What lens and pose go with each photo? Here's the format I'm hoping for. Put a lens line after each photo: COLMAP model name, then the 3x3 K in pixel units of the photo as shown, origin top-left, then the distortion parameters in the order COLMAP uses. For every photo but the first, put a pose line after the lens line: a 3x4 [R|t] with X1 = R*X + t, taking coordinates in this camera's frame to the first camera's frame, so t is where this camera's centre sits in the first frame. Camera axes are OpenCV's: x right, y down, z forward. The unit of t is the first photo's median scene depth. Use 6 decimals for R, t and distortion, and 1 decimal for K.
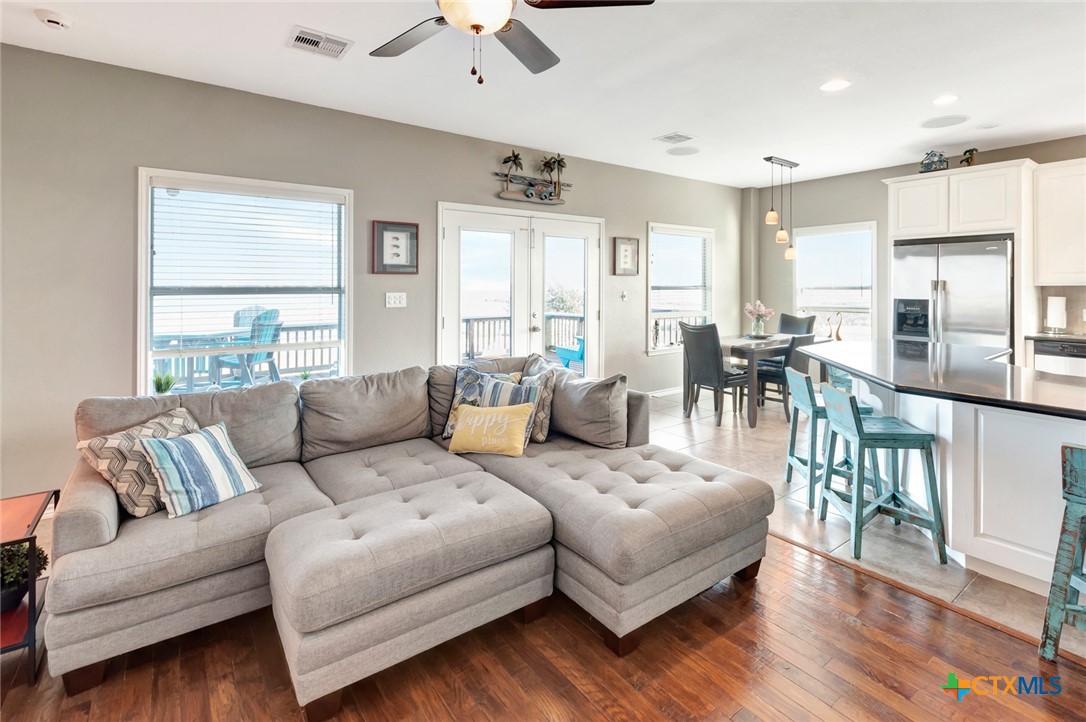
lens RADIAL K [[505.8, 0, 544.7], [0, 505.8, 281.8], [0, 0, 1]] dist [0.000766, 0.000124]
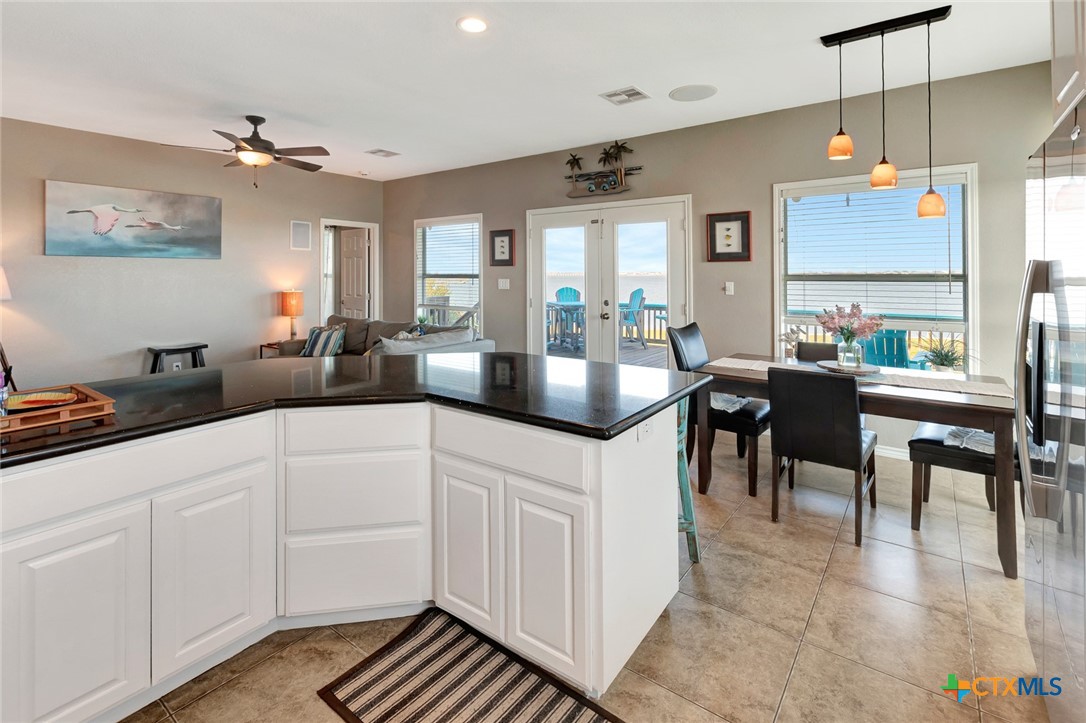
lens RADIAL K [[484.0, 0, 549.5], [0, 484.0, 269.6], [0, 0, 1]] dist [0.000643, -0.000050]
pose [[0.306945, -0.005139, -0.951713, 1.051241], [0.006700, 0.999972, -0.003238, 0.000782], [0.951704, -0.005382, 0.306971, 0.693103]]
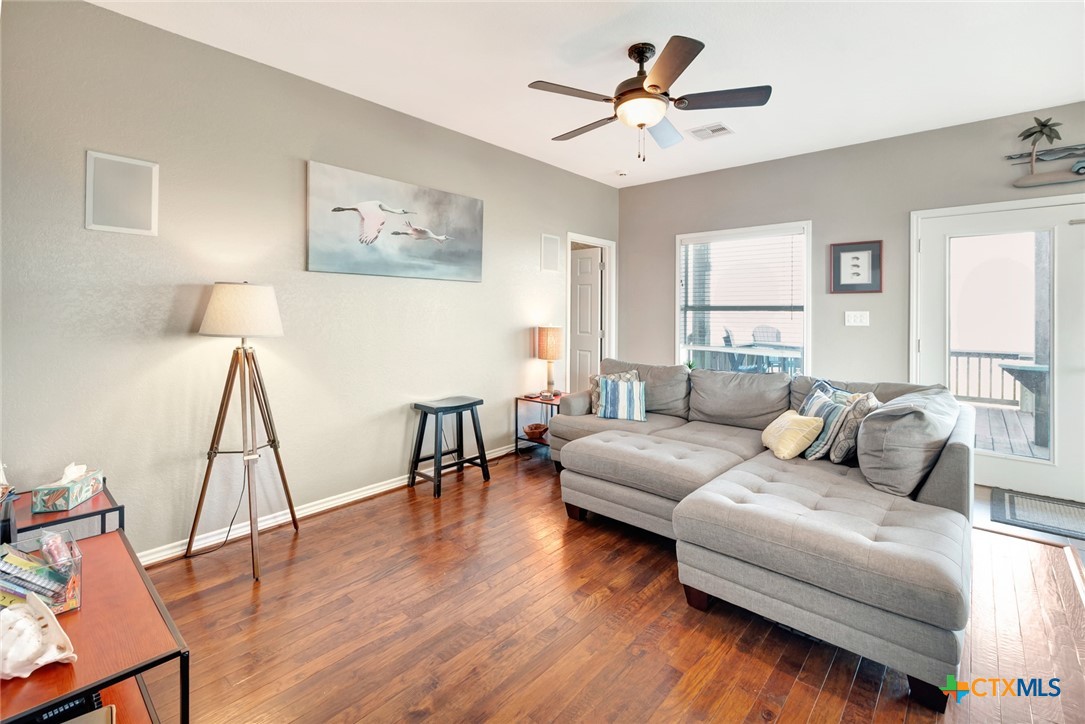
lens RADIAL K [[479.5, 0, 554.5], [0, 479.5, 311.7], [0, 0, 1]] dist [0.000775, 0.000108]
pose [[0.223159, 0.002662, -0.974778, 0.509223], [0.002116, 0.999993, 0.003215, 0.017503], [0.974780, -0.002780, 0.223151, 0.186506]]
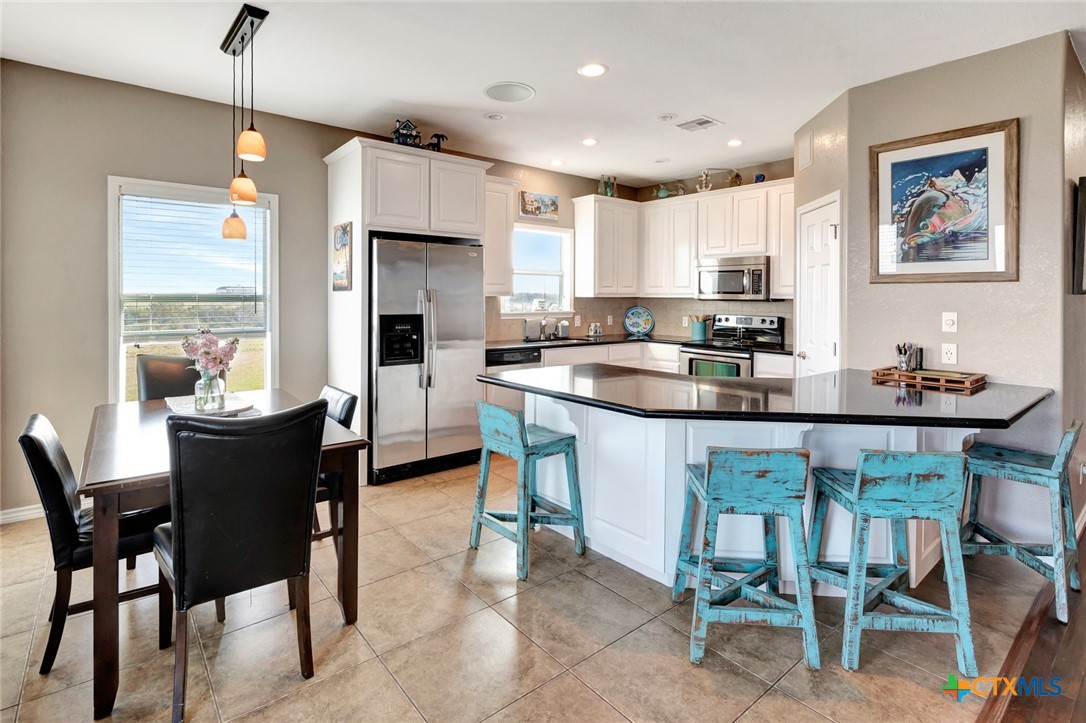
lens RADIAL K [[524.8, 0, 538.8], [0, 524.8, 301.5], [0, 0, 1]] dist [0.000429, -0.000234]
pose [[-0.065434, -0.008292, 0.997822, -0.047397], [-0.011206, 0.999909, 0.007574, 0.007743], [-0.997794, -0.010686, -0.065521, 0.969309]]
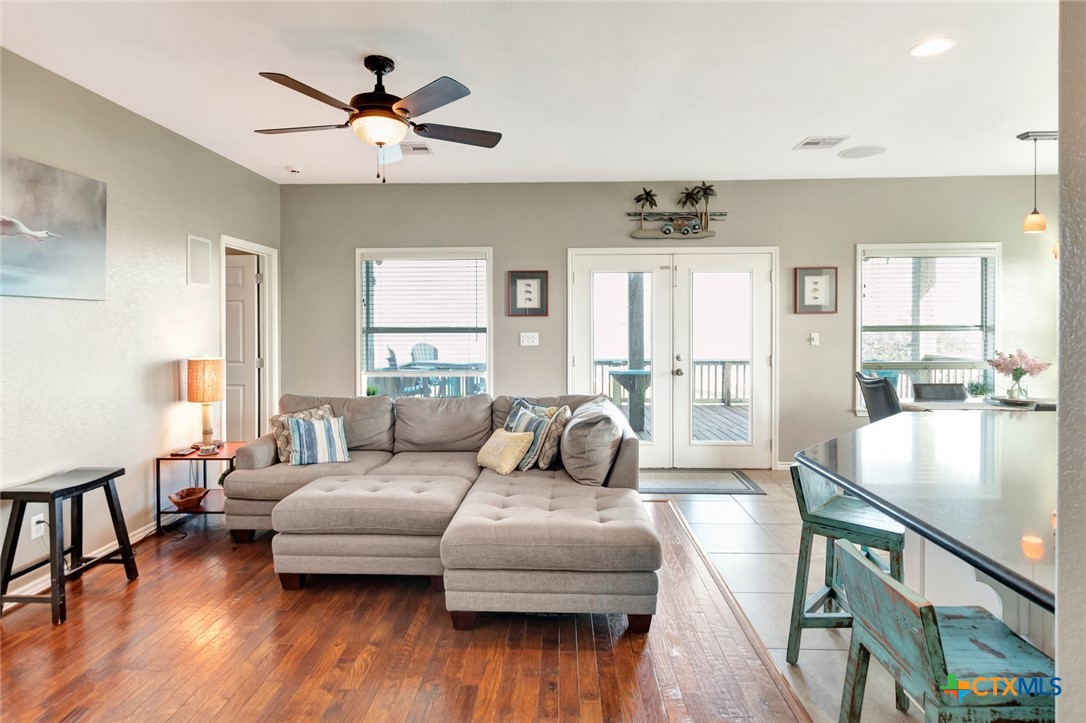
lens RADIAL K [[553.6, 0, 536.3], [0, 553.6, 330.3], [0, 0, 1]] dist [-0.000212, -0.000193]
pose [[0.782226, 0.006395, -0.622962, 0.492480], [0.007024, 0.999793, 0.019083, -0.007621], [0.622955, -0.019303, 0.782020, 0.031501]]
